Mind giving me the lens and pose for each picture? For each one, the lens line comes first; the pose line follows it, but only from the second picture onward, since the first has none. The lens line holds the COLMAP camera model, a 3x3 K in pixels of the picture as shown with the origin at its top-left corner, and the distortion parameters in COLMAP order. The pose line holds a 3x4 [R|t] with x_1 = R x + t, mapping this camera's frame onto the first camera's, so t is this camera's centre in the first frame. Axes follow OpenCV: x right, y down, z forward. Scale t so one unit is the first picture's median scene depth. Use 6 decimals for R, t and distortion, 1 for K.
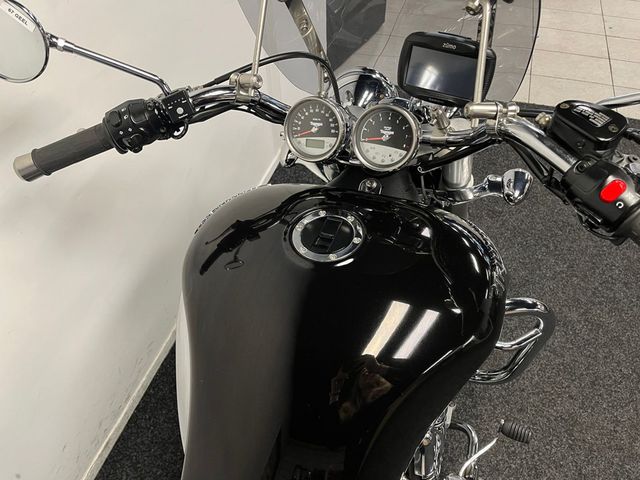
lens RADIAL K [[482.7, 0, 320.0], [0, 482.7, 240.0], [0, 0, 1]] dist [0.075341, -0.096390]
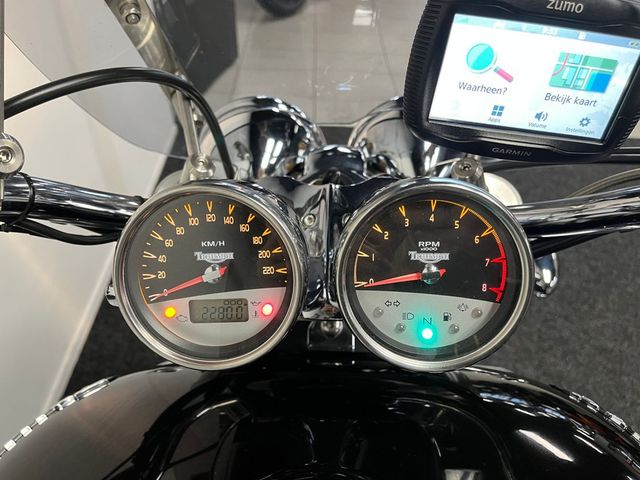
lens RADIAL K [[482.7, 0, 320.0], [0, 482.7, 240.0], [0, 0, 1]] dist [0.075341, -0.096390]
pose [[0.947716, -0.163476, 0.274062, -0.028356], [0.182456, 0.982180, -0.045076, -0.220704], [-0.261810, 0.092724, 0.960655, 0.650162]]
